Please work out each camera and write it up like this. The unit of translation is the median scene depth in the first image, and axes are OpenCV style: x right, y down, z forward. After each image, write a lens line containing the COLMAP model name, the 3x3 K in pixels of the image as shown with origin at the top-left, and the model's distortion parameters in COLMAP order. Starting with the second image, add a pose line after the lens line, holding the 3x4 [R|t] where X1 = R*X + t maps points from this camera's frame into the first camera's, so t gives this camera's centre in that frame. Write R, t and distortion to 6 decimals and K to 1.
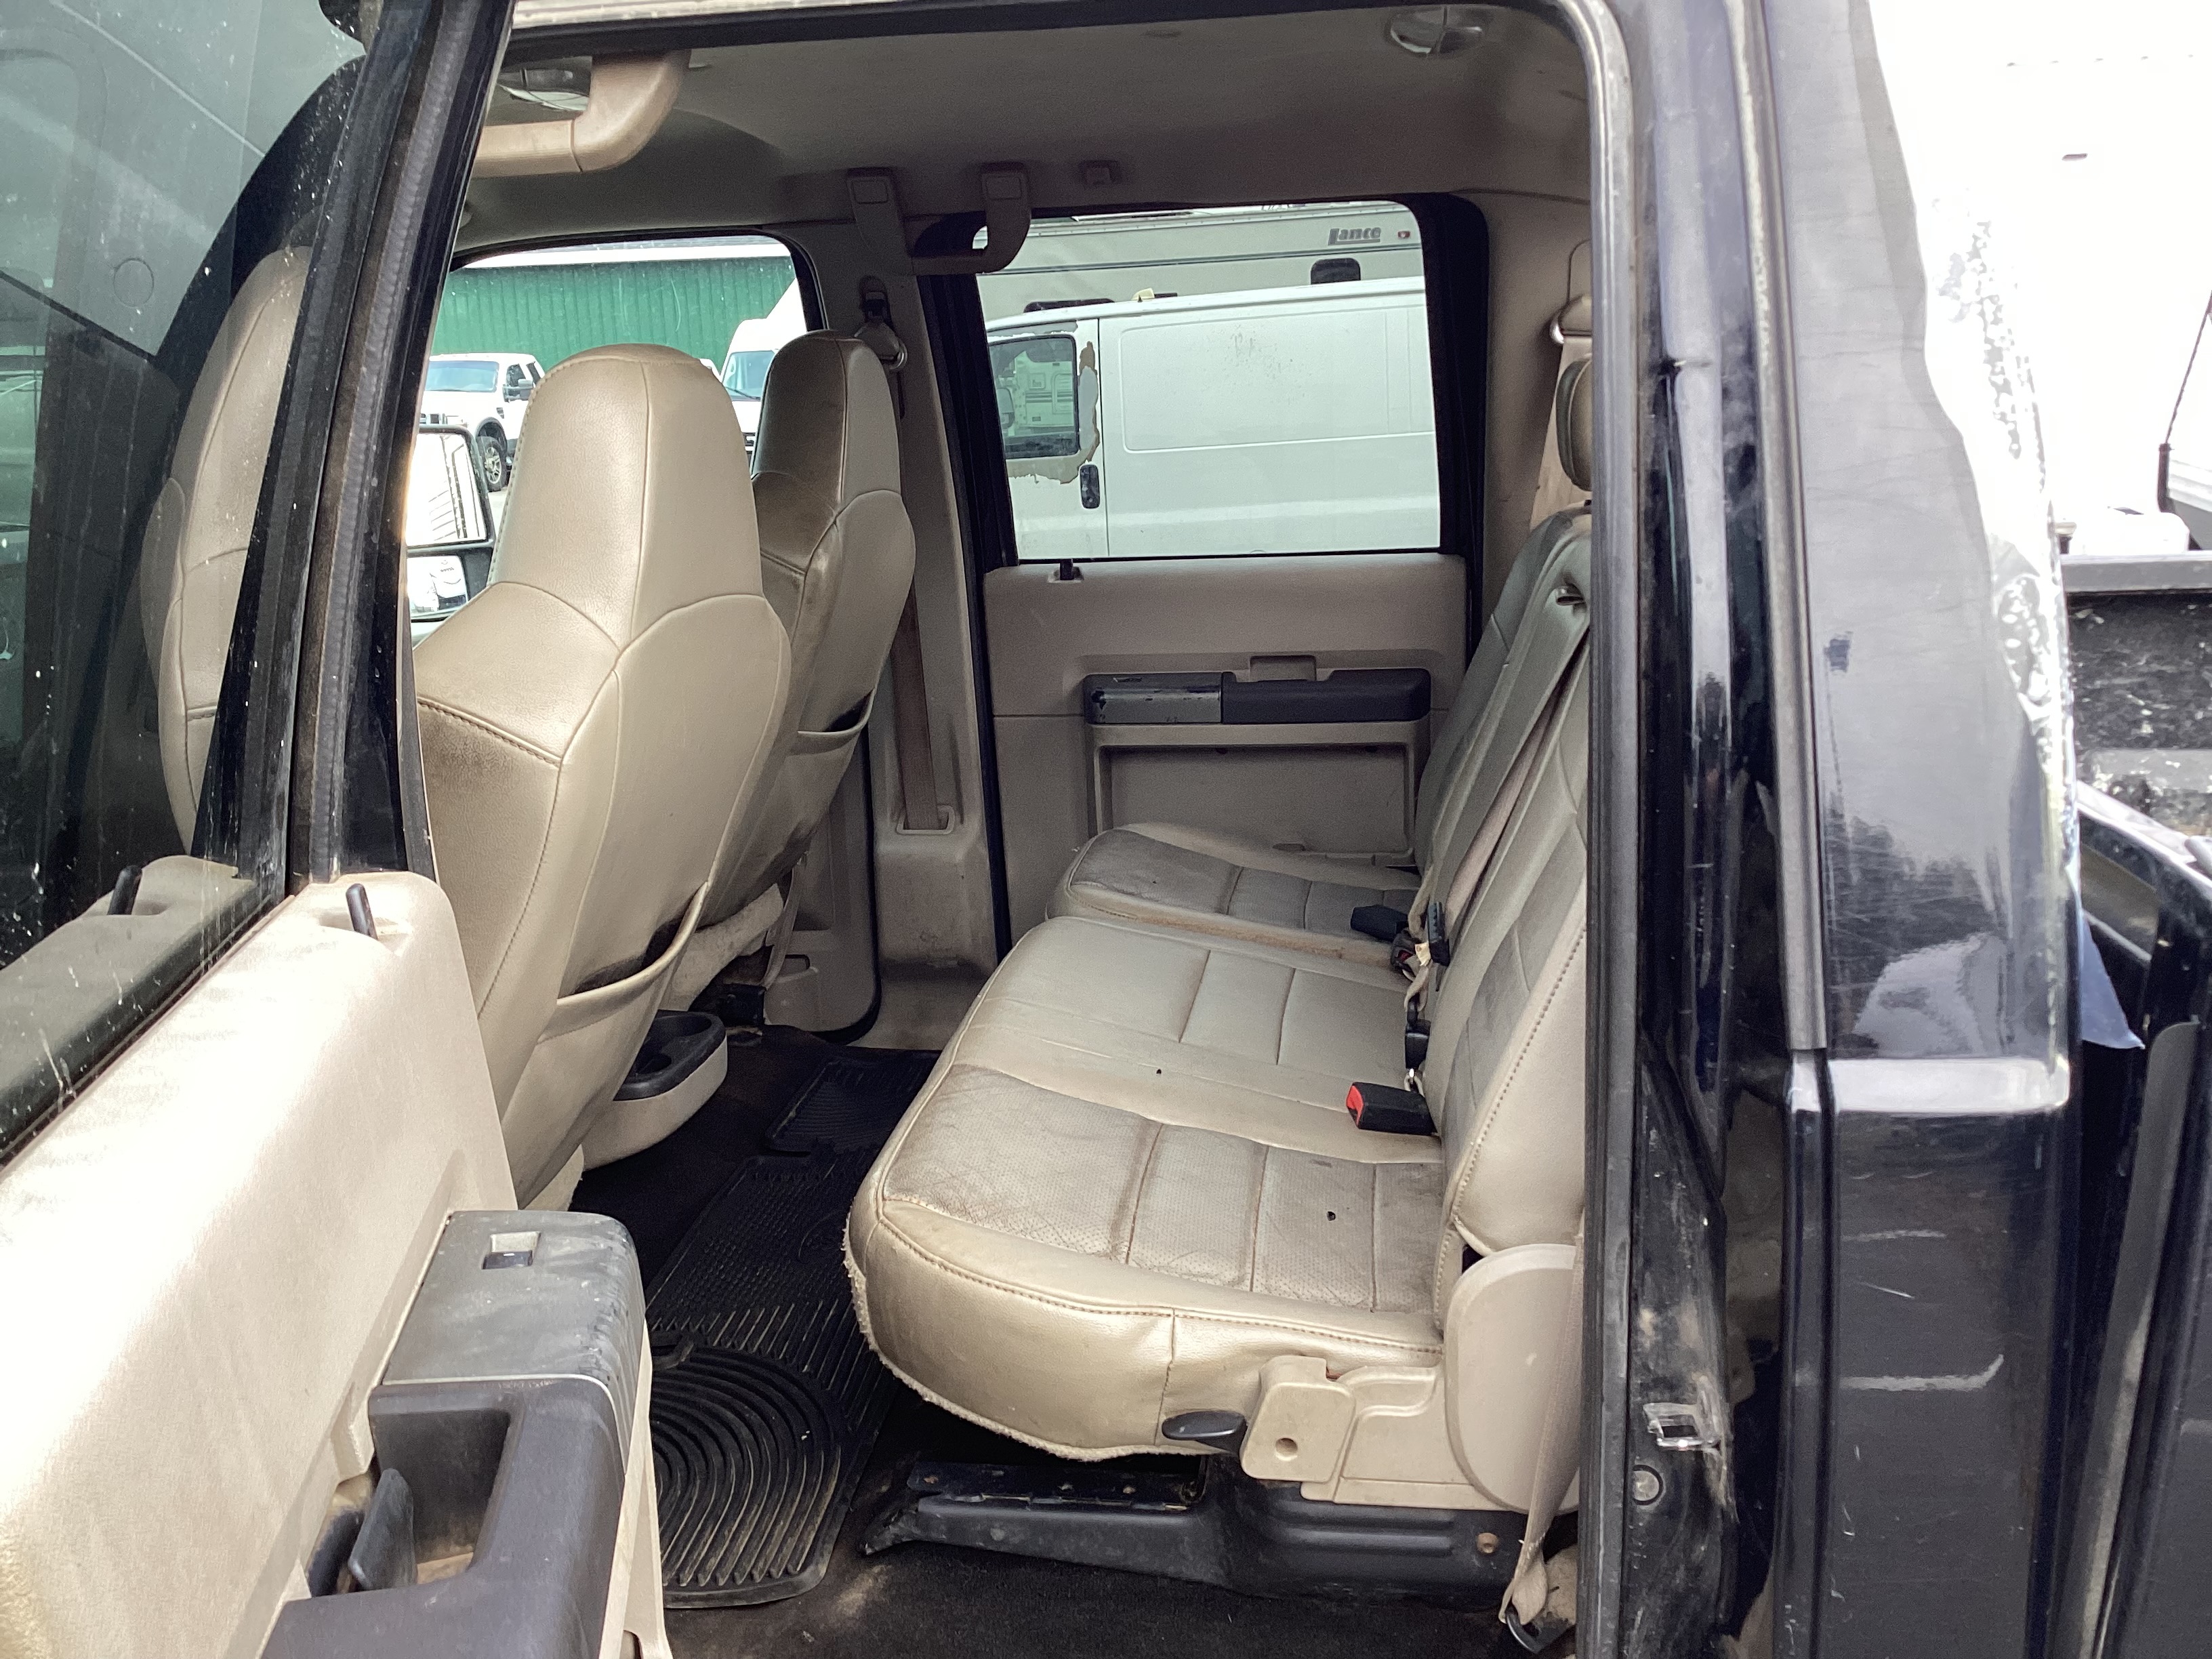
lens RADIAL K [[1985.6, 0, 1106.1], [0, 1985.6, 817.6], [0, 0, 1]] dist [0.107235, -0.243232]
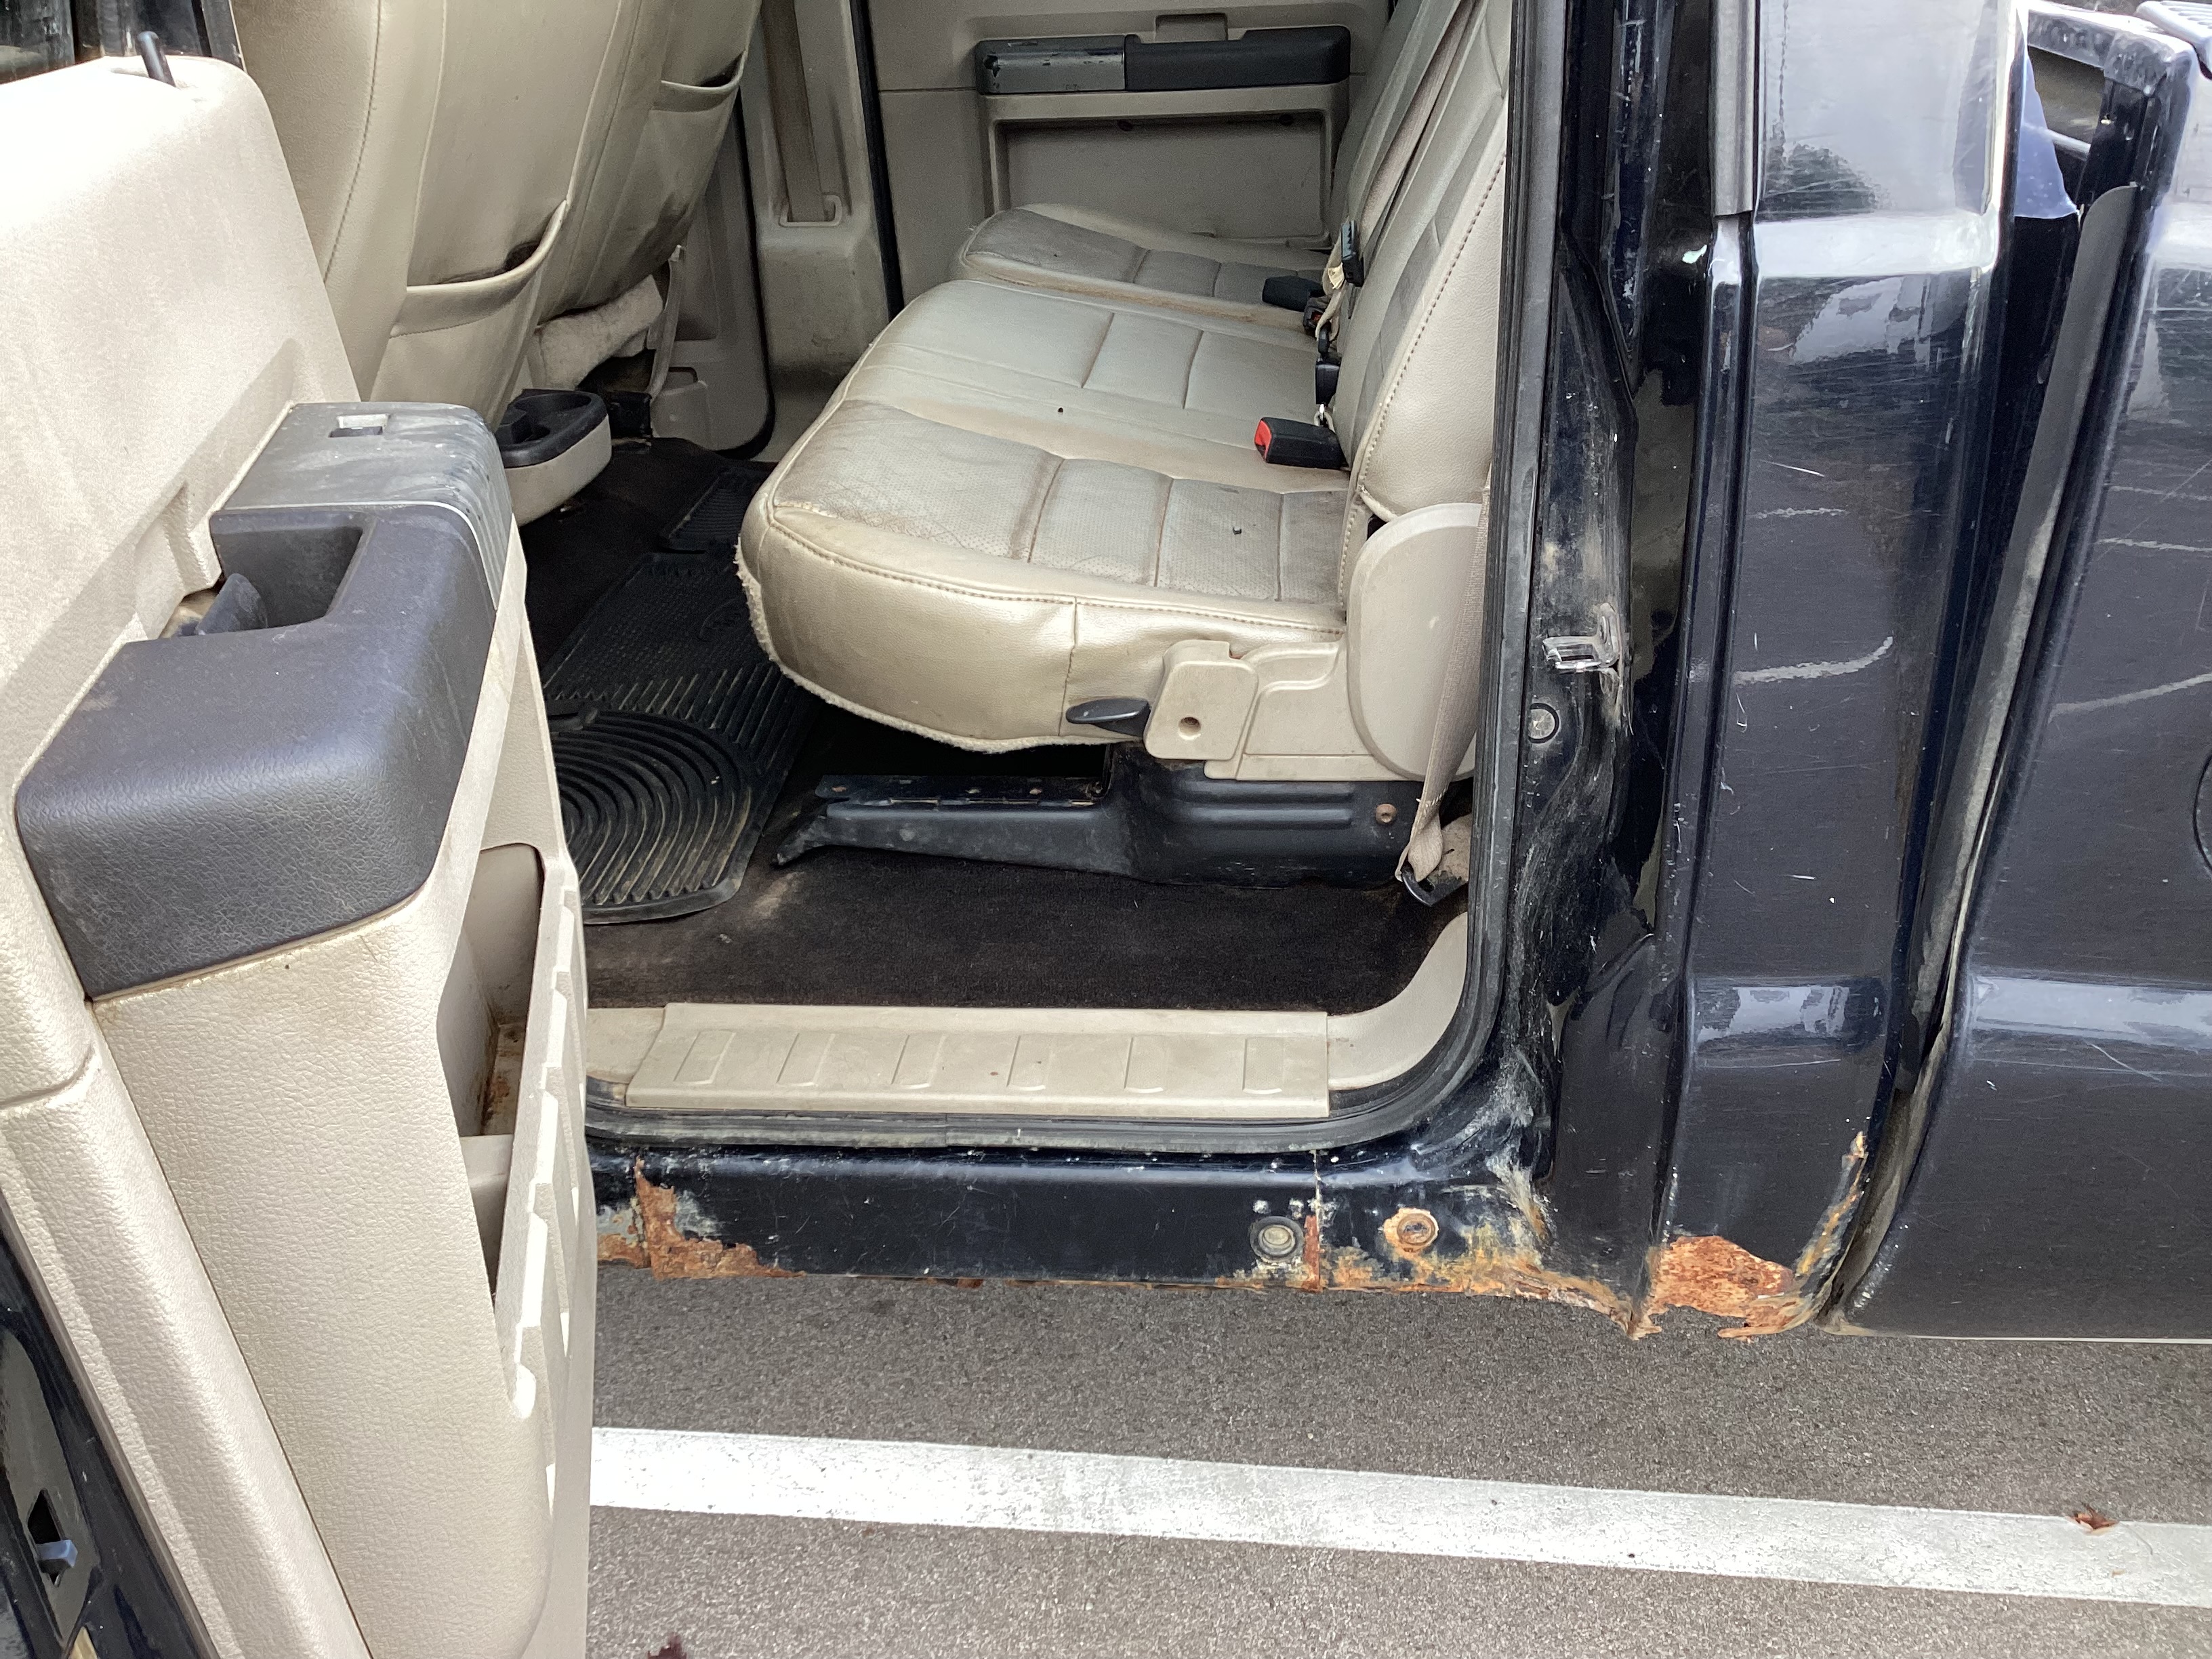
lens RADIAL K [[2004.5, 0, 1106.6], [0, 2004.5, 828.1], [0, 0, 1]] dist [0.088236, -0.192081]
pose [[0.998898, -0.025564, 0.039368, 0.006829], [0.015102, 0.969121, 0.246125, 0.106278], [-0.044445, -0.245259, 0.968438, 0.012398]]
